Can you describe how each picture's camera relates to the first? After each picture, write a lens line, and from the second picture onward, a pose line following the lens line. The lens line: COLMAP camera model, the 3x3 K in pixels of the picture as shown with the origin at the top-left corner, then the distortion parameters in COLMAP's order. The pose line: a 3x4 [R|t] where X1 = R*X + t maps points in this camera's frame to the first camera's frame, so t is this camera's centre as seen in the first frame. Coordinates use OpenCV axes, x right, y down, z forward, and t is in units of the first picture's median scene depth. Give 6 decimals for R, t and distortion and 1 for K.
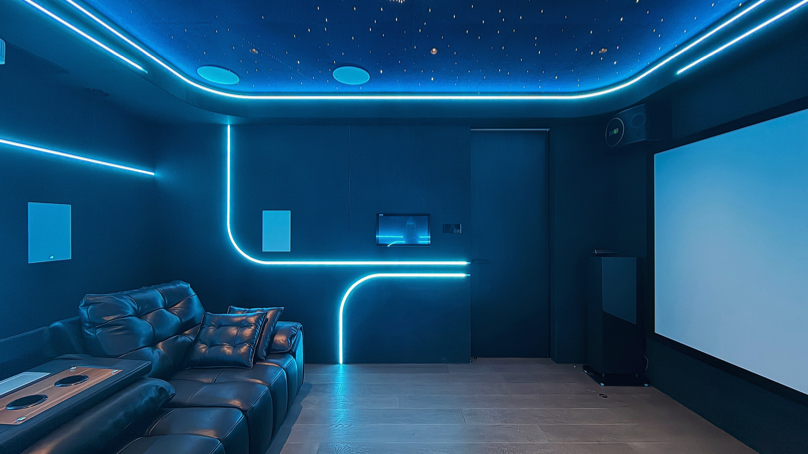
lens RADIAL K [[327.5, 0, 403.7], [0, 327.5, 229.2], [0, 0, 1]] dist [0.000092, 0.000640]
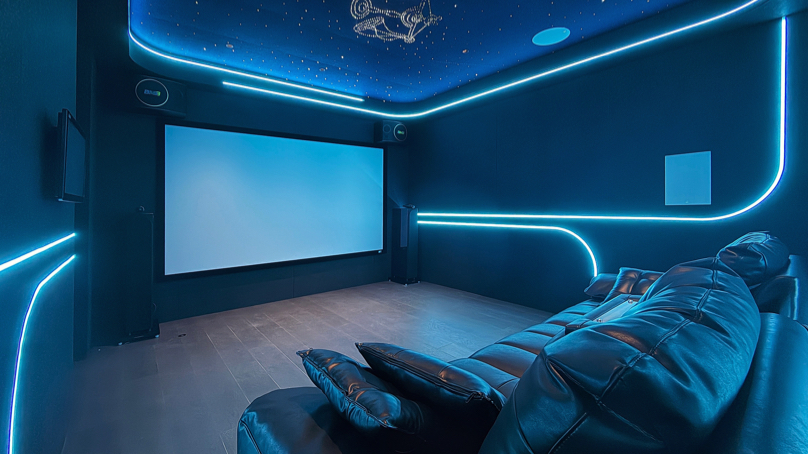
lens RADIAL K [[327.5, 0, 405.2], [0, 327.5, 211.6], [0, 0, 1]] dist [0.000092, 0.000640]
pose [[-0.633205, -0.007441, 0.773948, -0.613903], [0.019073, 0.999500, 0.025214, 0.063678], [-0.773749, 0.030728, -0.632747, 0.939980]]
